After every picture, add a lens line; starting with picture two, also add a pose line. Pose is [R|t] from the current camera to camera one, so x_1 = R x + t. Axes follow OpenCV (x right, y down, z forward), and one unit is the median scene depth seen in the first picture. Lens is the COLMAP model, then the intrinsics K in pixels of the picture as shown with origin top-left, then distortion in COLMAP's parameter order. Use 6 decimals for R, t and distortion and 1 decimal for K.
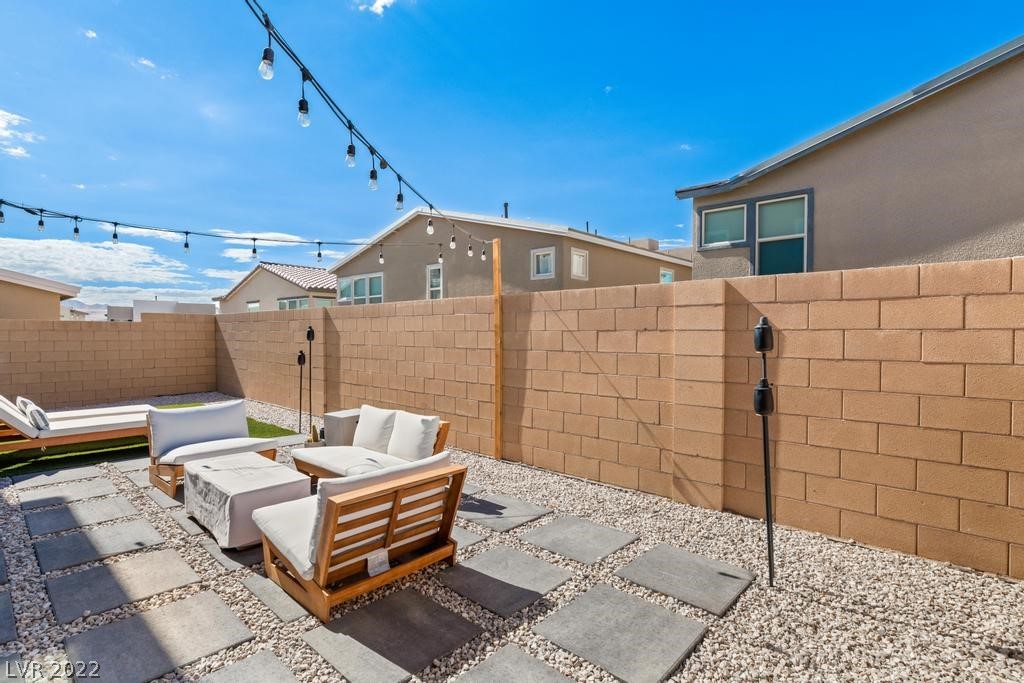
lens RADIAL K [[488.7, 0, 515.2], [0, 488.7, 332.3], [0, 0, 1]] dist [-0.002266, 0.000109]
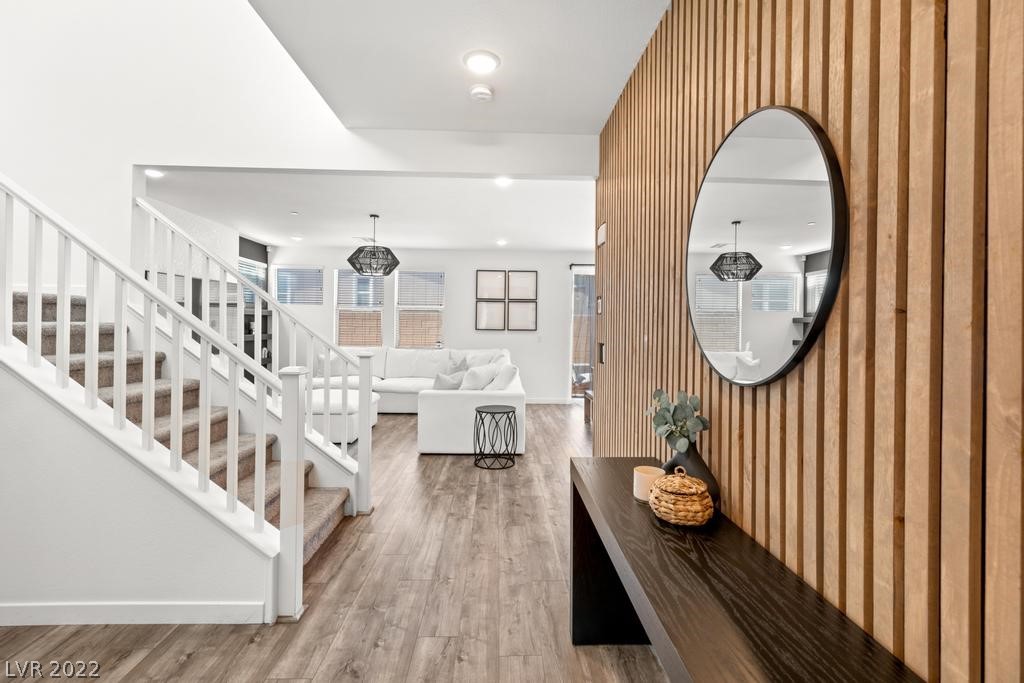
lens RADIAL K [[464.8, 0, 514.1], [0, 464.8, 324.0], [0, 0, 1]] dist [0.000768, 0.000213]
pose [[0.716521, 0.014039, 0.697425, -1.200863], [-0.011207, 0.999900, -0.008614, -0.002013], [-0.697476, -0.001644, 0.716606, -0.224249]]
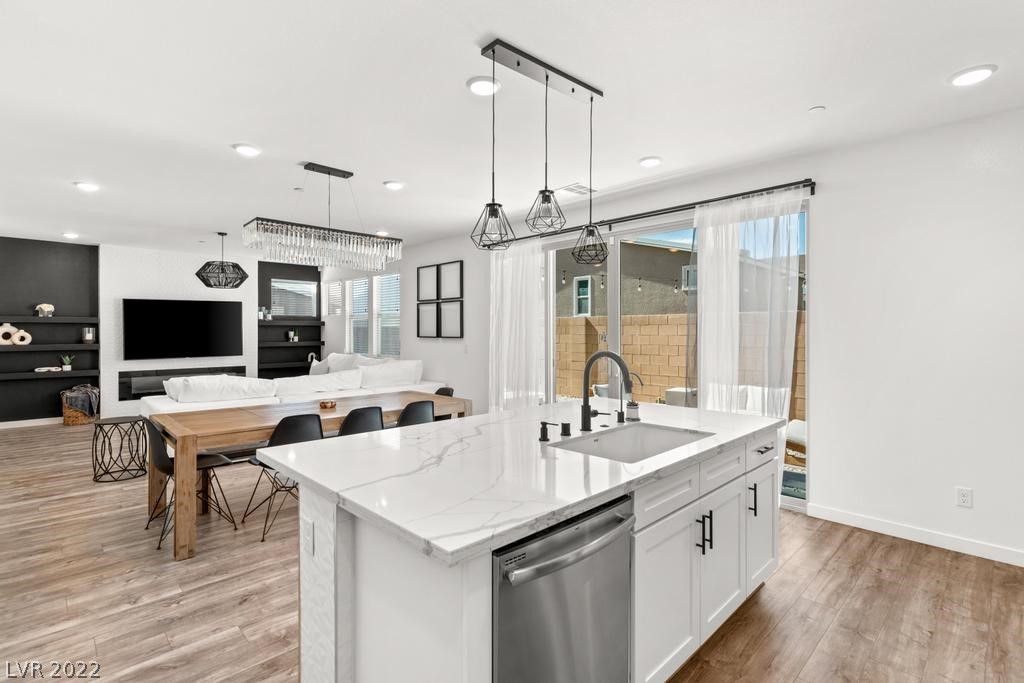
lens RADIAL K [[488.7, 0, 515.2], [0, 488.7, 332.3], [0, 0, 1]] dist [-0.002266, 0.000109]
pose [[0.998143, 0.001394, -0.060896, -0.425295], [-0.001321, 0.999998, 0.001237, -0.007185], [0.060898, -0.001155, 0.998143, -0.327777]]
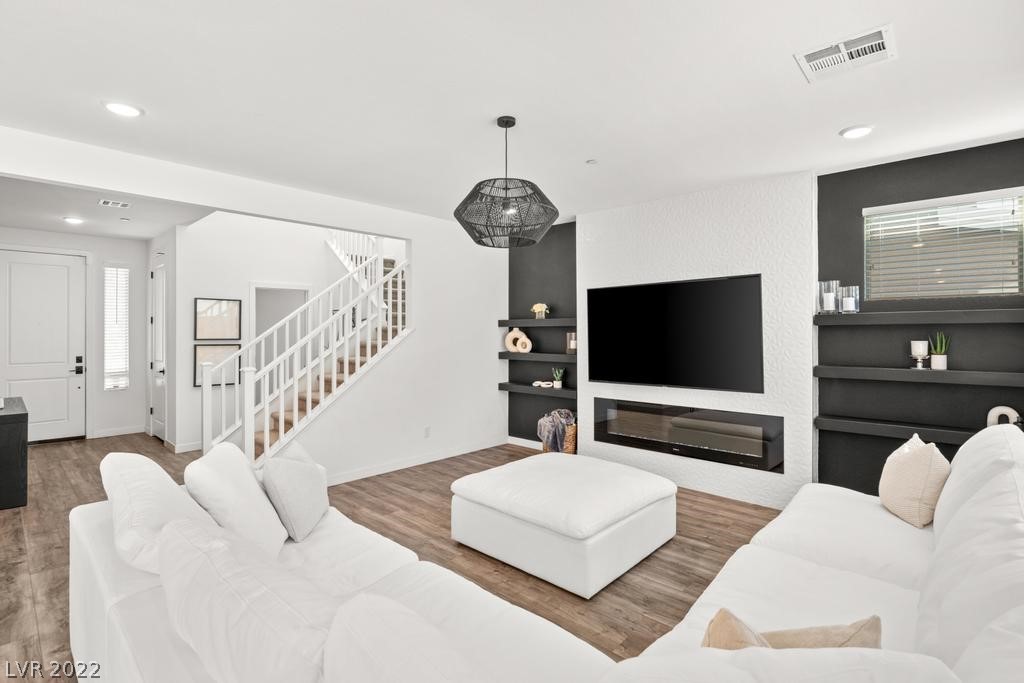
lens RADIAL K [[488.7, 0, 515.2], [0, 488.7, 332.3], [0, 0, 1]] dist [-0.002266, 0.000109]
pose [[-0.015399, 0.002995, -0.999877, -0.583706], [0.000871, 0.999995, 0.002982, -0.014895], [0.999881, -0.000825, -0.015401, 0.371585]]
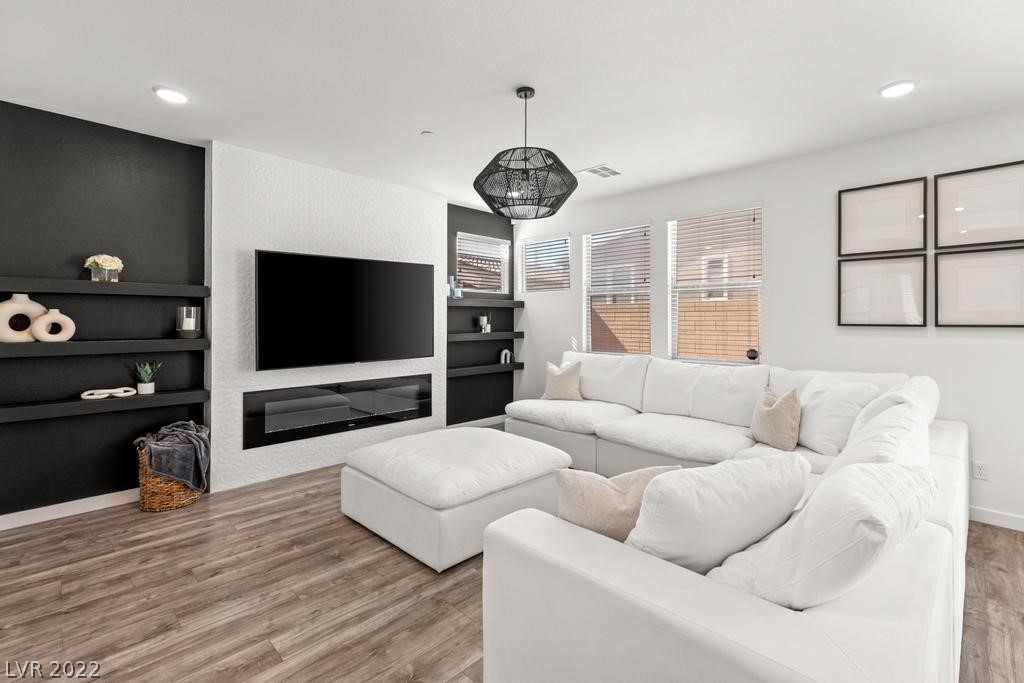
lens RADIAL K [[458.8, 0, 520.6], [0, 458.8, 317.6], [0, 0, 1]] dist [-0.000124, 0.000234]
pose [[0.999237, 0.002590, -0.038972, -0.887739], [-0.002846, 0.999975, -0.006519, -0.001893], [0.038955, 0.006624, 0.999219, 0.064753]]
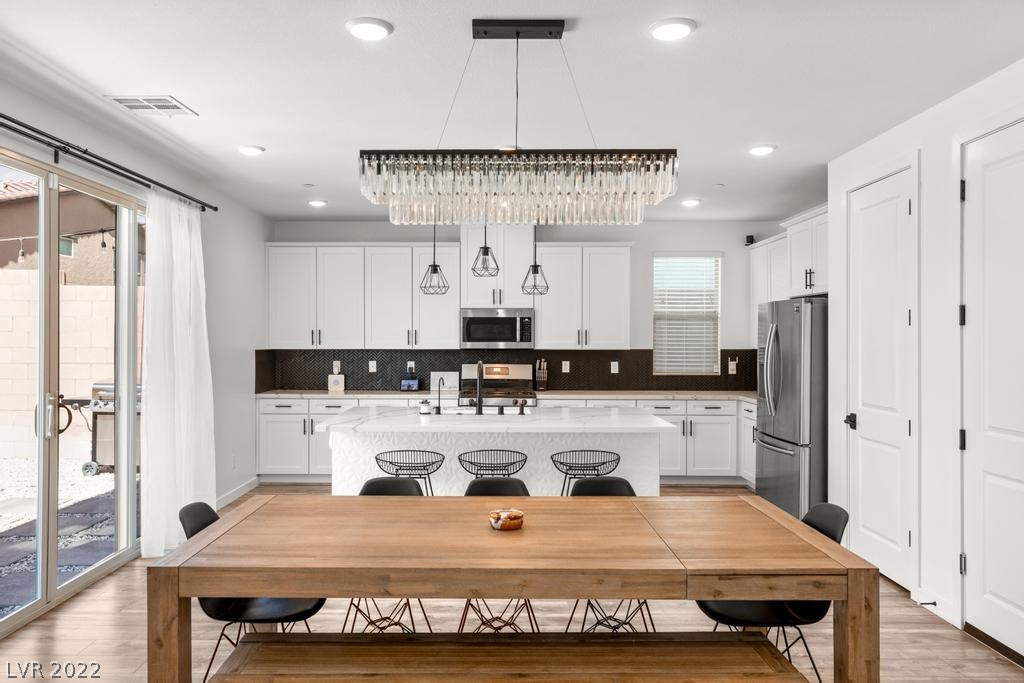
lens RADIAL K [[730.2, 0, 491.3], [0, 730.2, 338.7], [0, 0, 1]] dist [0.010750, 0.003829]
pose [[-0.664451, -0.001215, 0.747331, -0.843701], [-0.000774, 0.999999, 0.000937, -0.016061], [-0.747331, 0.000044, -0.664452, 0.311480]]
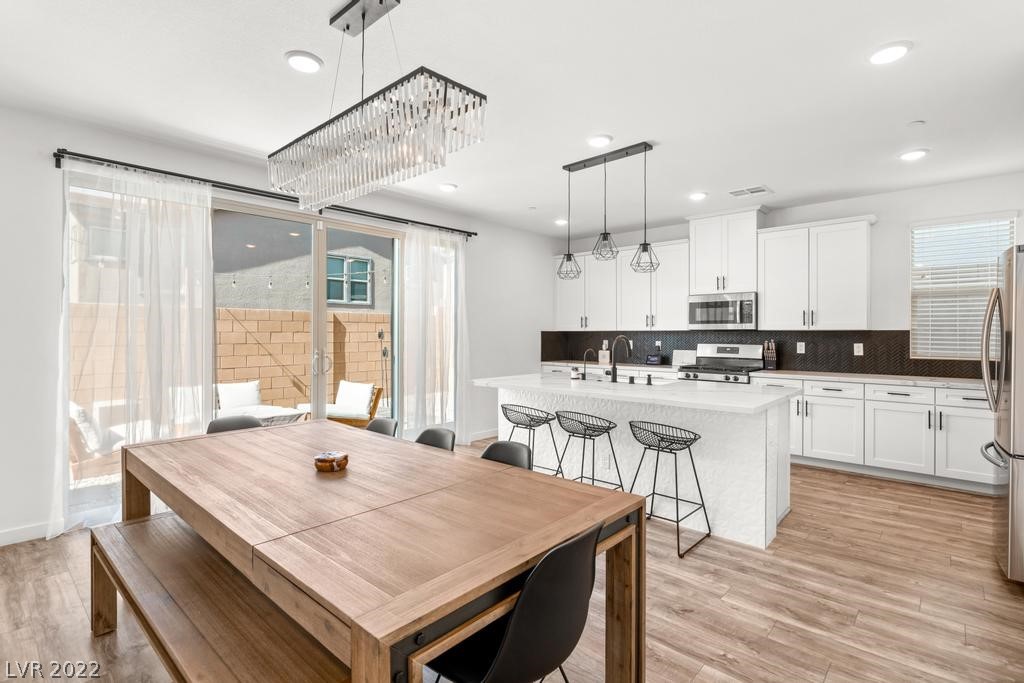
lens RADIAL K [[488.7, 0, 515.2], [0, 488.7, 332.3], [0, 0, 1]] dist [-0.002266, 0.000109]
pose [[-0.006342, 0.003181, 0.999975, -0.843581], [-0.000773, 0.999995, -0.003186, 0.001093], [-0.999980, -0.000793, -0.006340, 0.024304]]
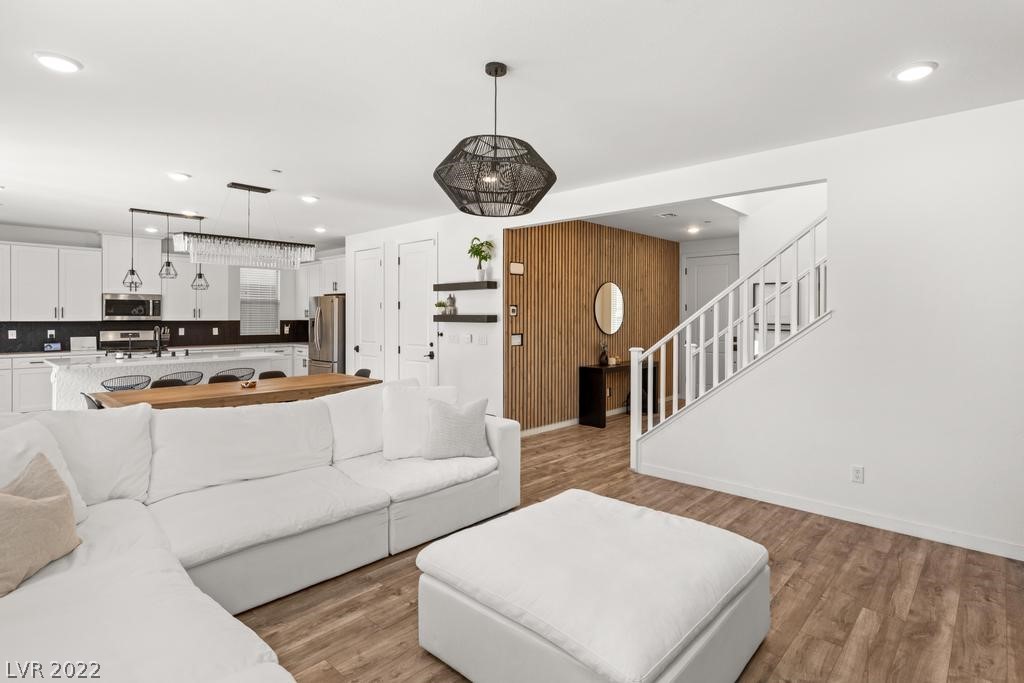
lens RADIAL K [[523.7, 0, 525.9], [0, 523.7, 318.1], [0, 0, 1]] dist [-0.001816, 0.000011]
pose [[-0.999954, -0.002107, 0.009404, -0.916574], [-0.002074, 0.999992, 0.003471, -0.012615], [-0.009411, 0.003452, -0.999950, 0.650238]]
